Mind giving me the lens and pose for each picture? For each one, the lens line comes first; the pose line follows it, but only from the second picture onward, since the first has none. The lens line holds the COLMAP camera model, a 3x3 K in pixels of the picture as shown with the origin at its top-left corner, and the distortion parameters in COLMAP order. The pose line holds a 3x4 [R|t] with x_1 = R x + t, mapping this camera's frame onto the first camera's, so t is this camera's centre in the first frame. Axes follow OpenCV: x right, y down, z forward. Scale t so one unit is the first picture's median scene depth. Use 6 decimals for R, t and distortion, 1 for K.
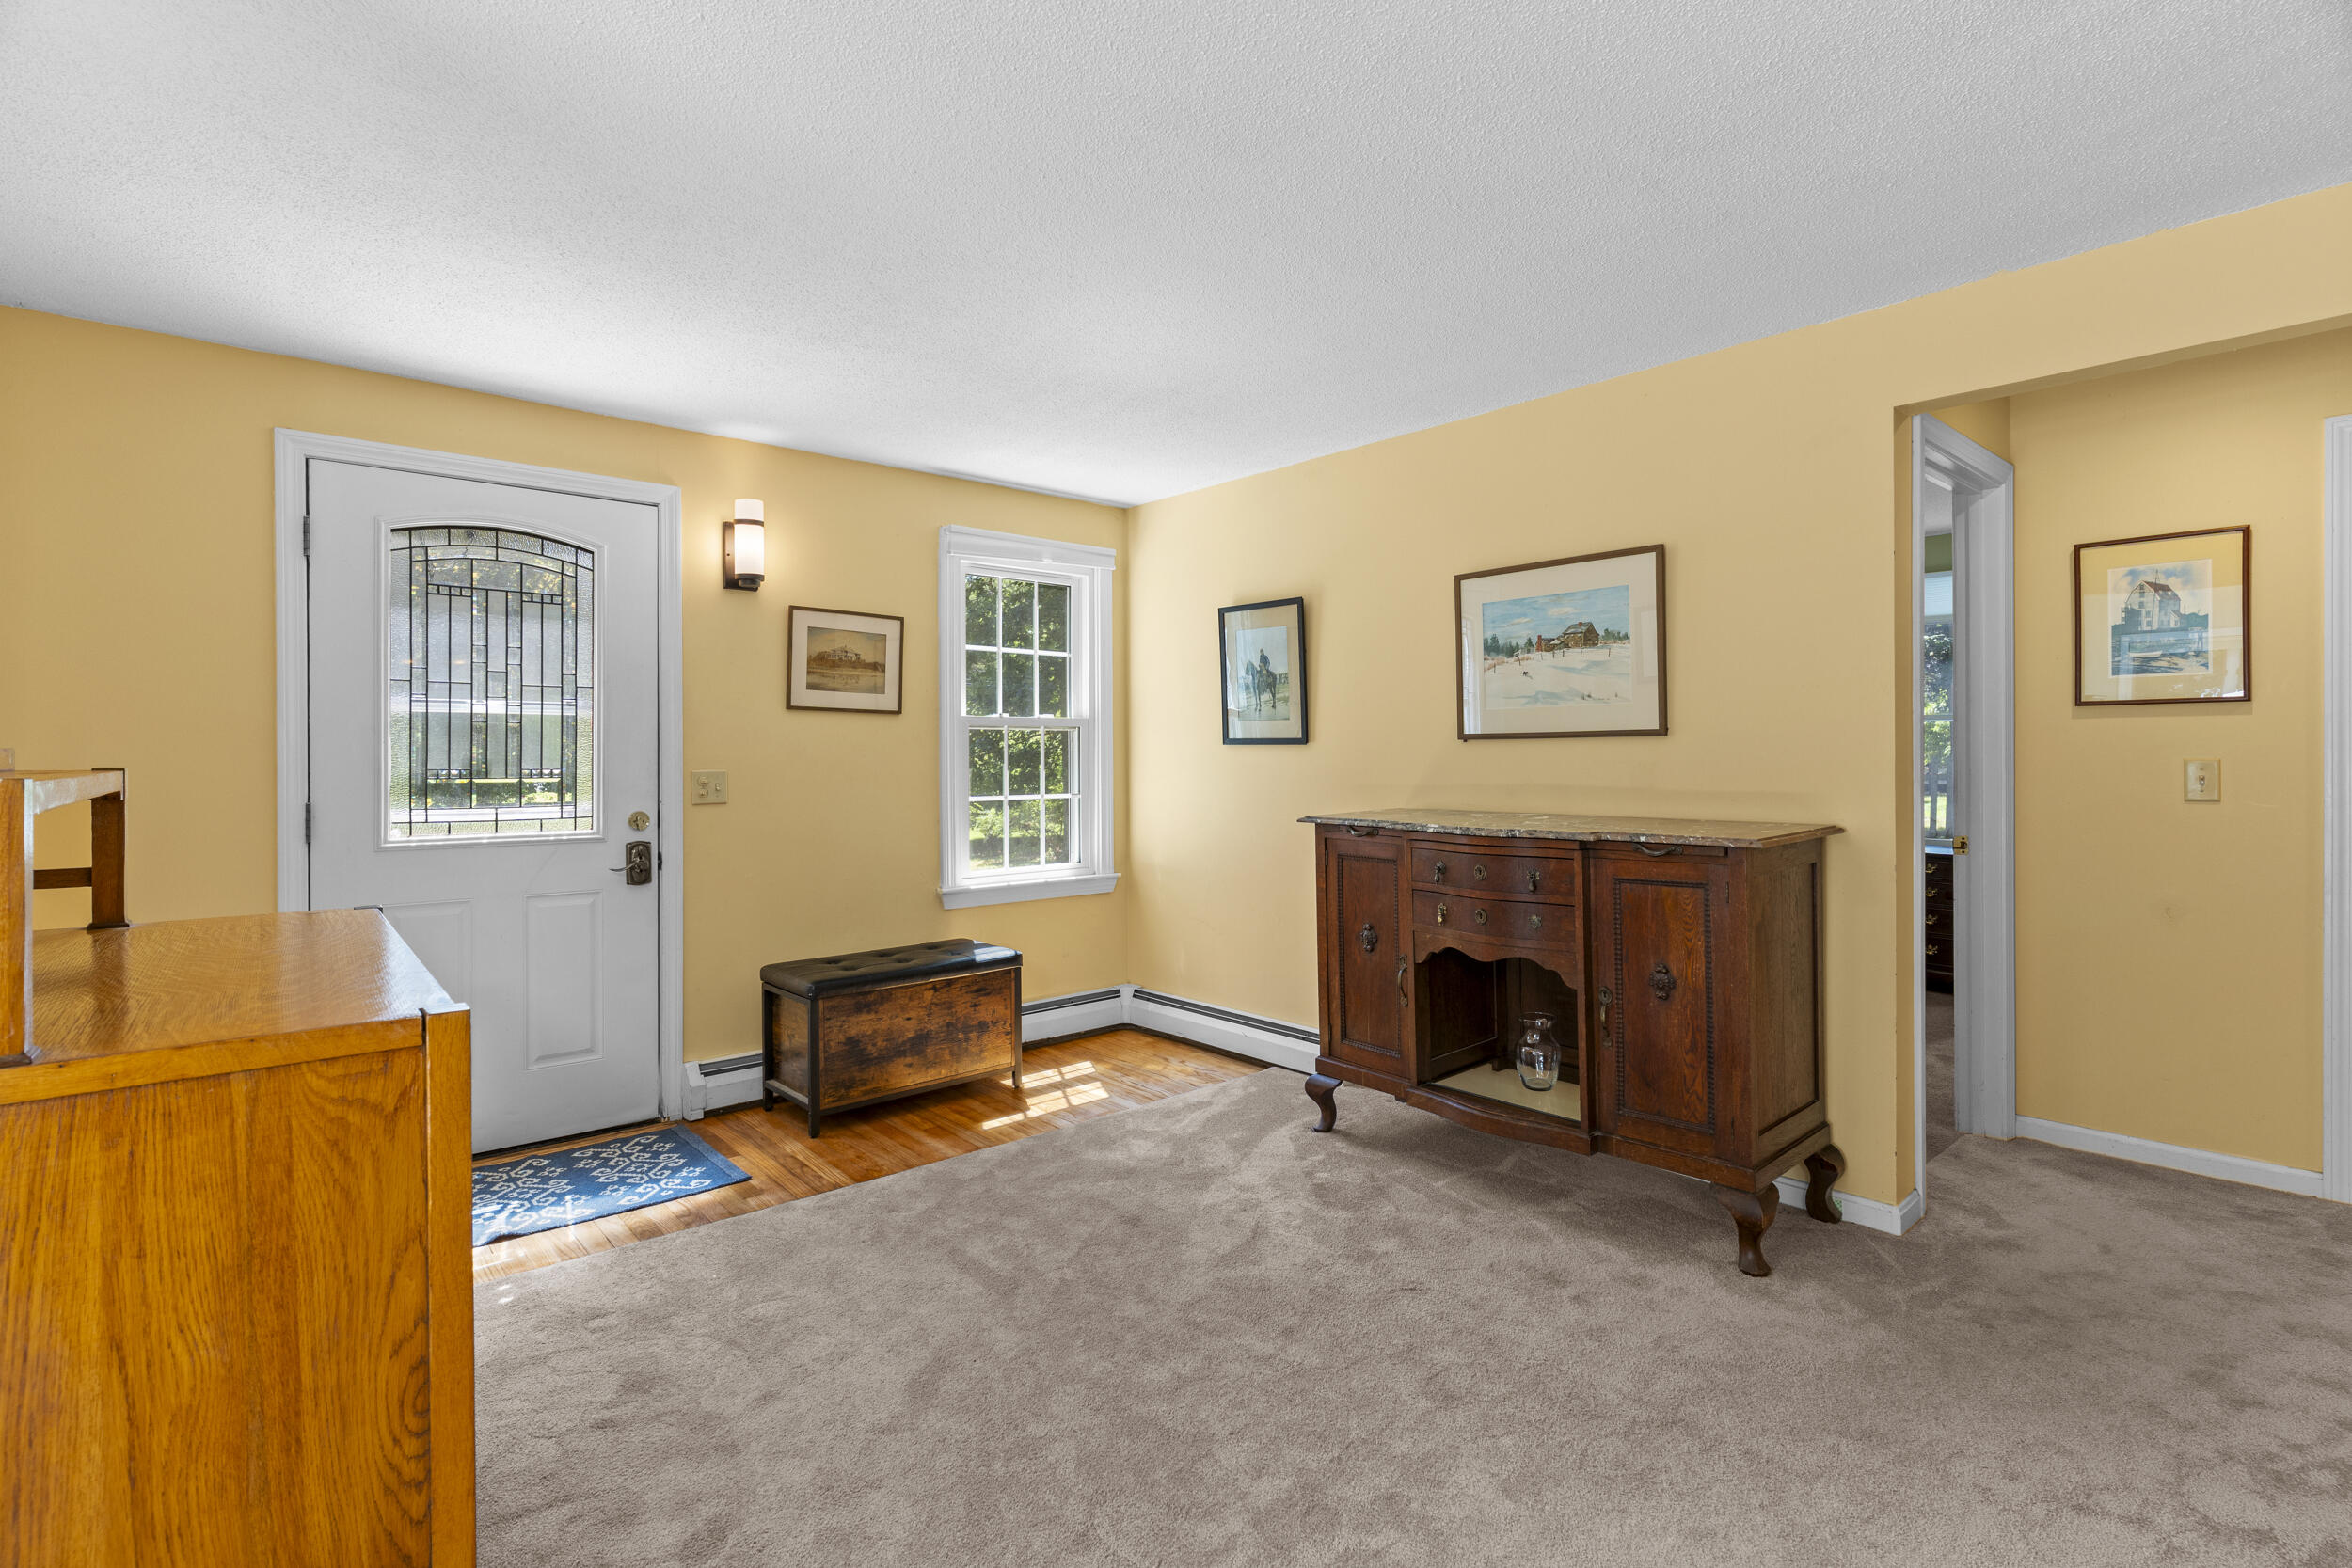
lens RADIAL K [[1117.6, 0, 1191.5], [0, 1117.6, 764.3], [0, 0, 1]] dist [0.002130, -0.000971]
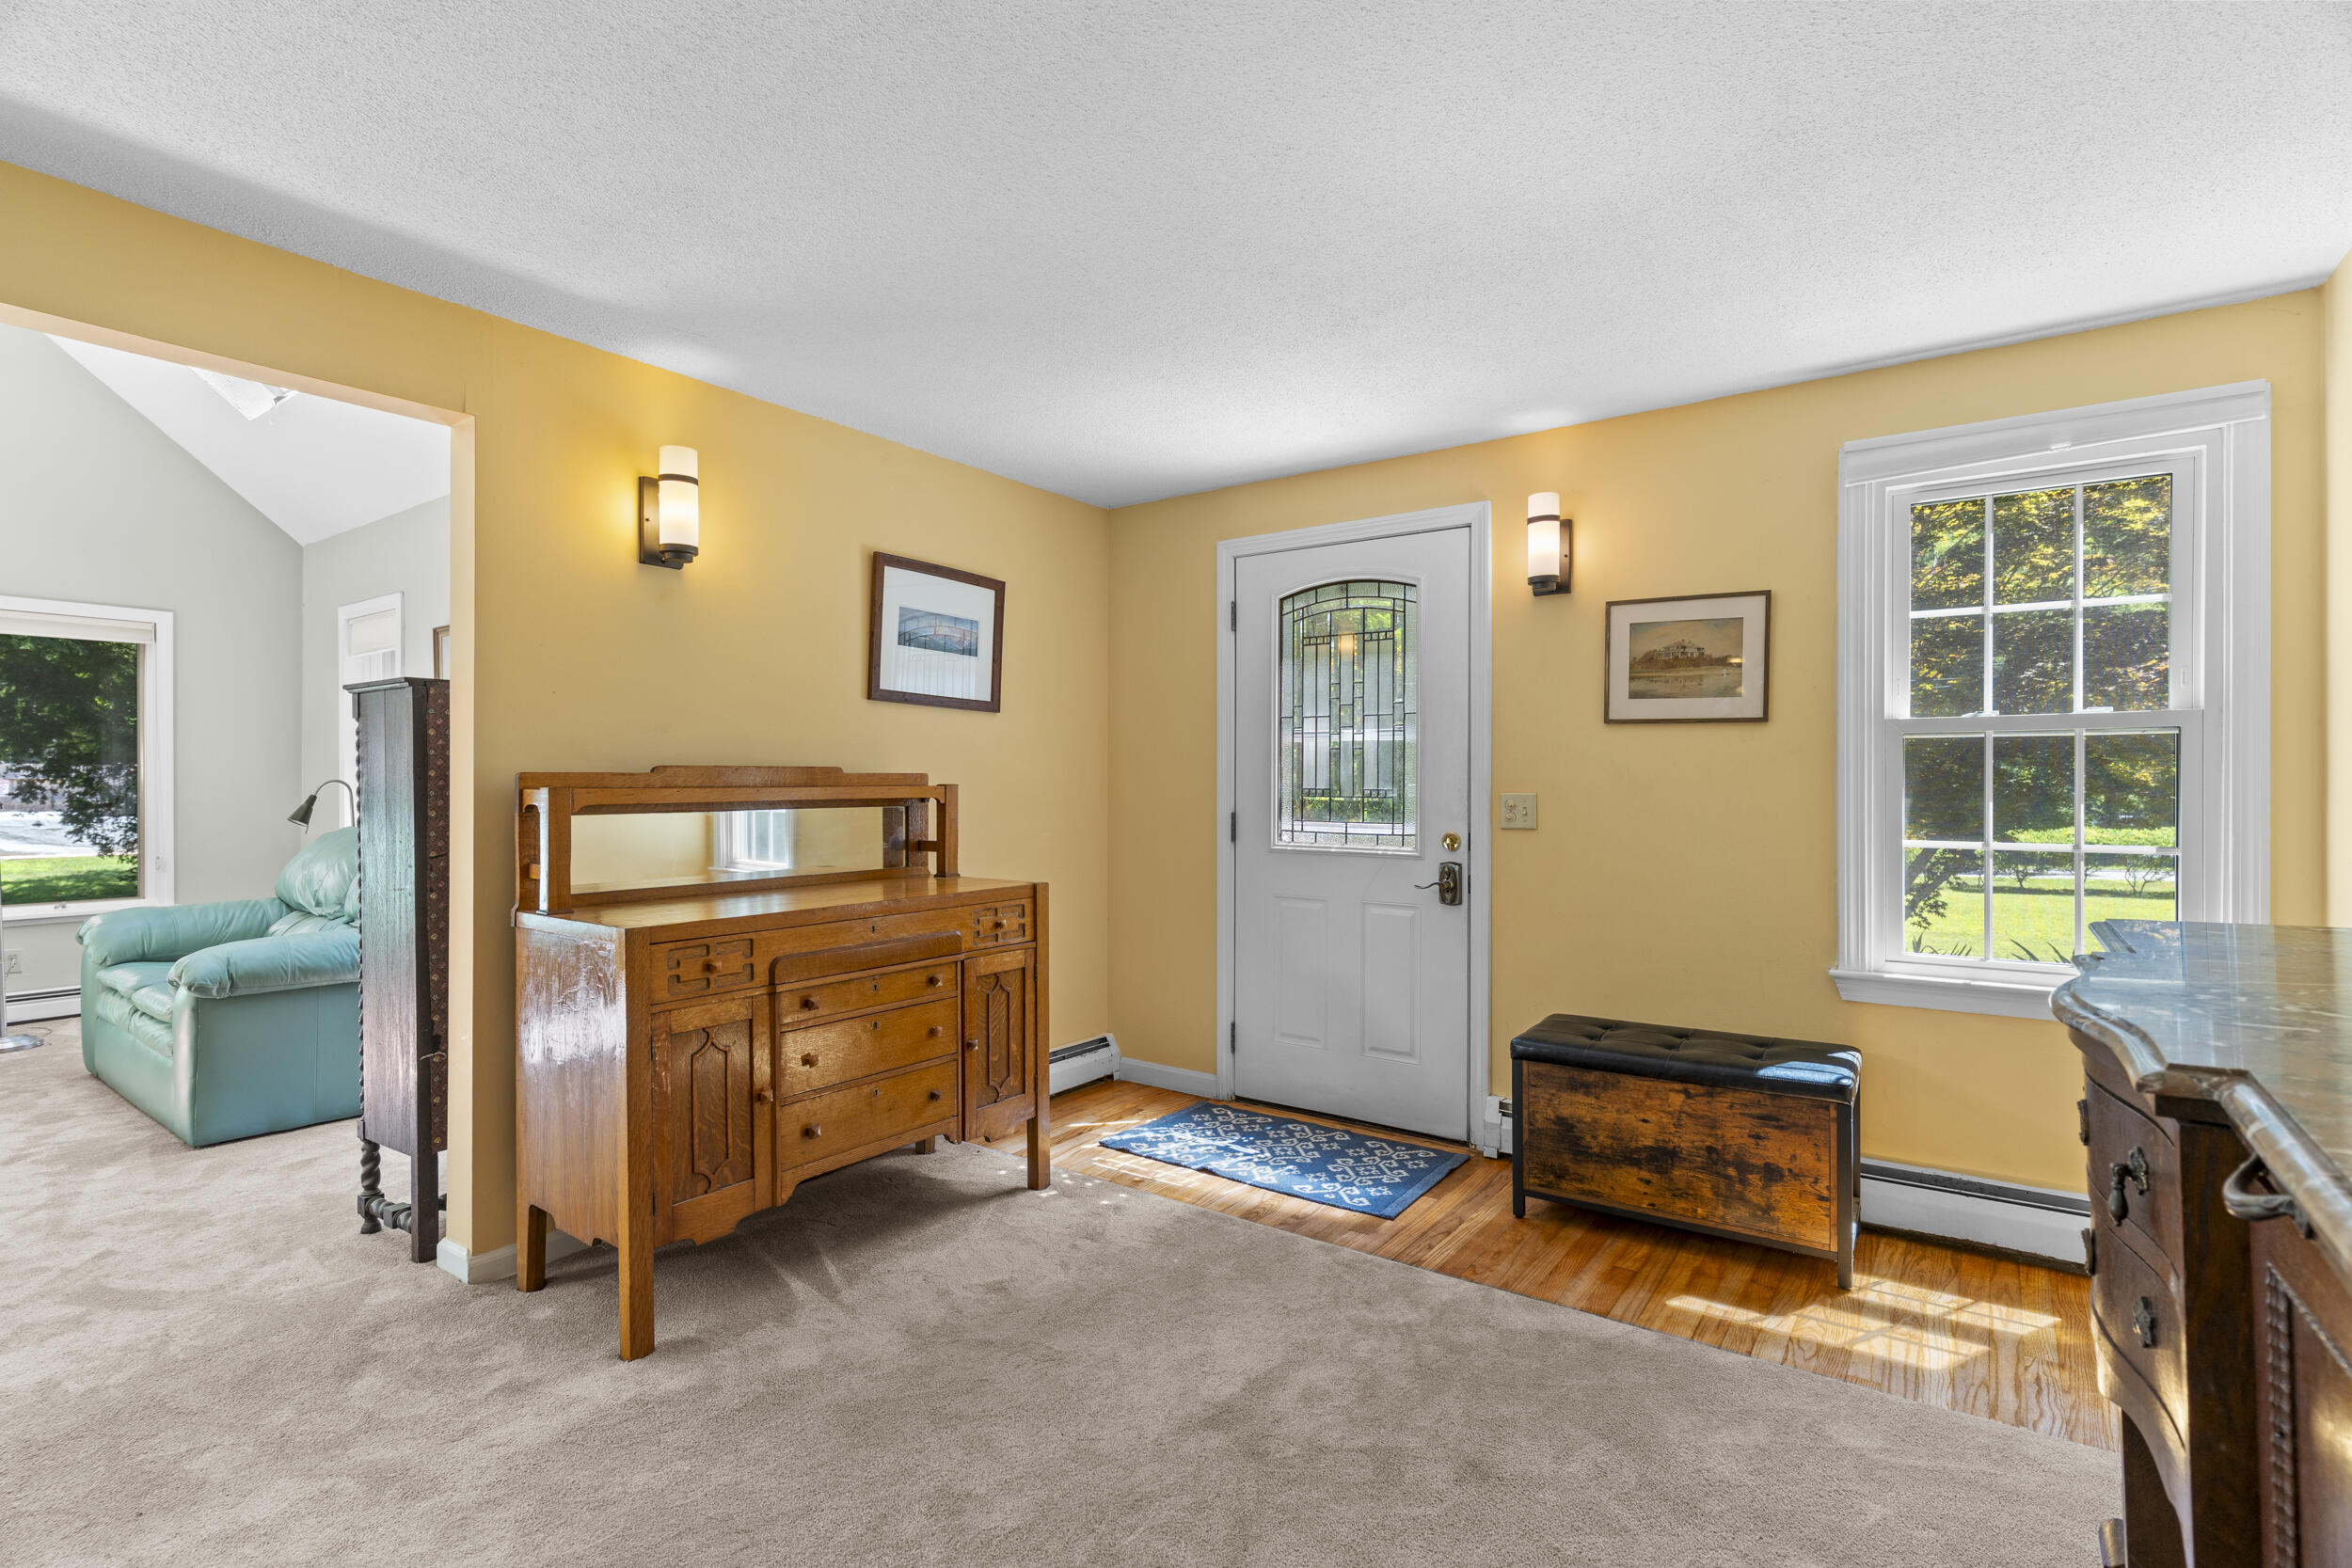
lens RADIAL K [[1117.6, 0, 1187.3], [0, 1117.6, 783.8], [0, 0, 1]] dist [0.002130, -0.000971]
pose [[0.223811, 0.007272, -0.974606, 0.442081], [-0.008592, 0.999948, 0.005488, -0.005546], [0.974595, 0.007145, 0.223862, 0.543678]]
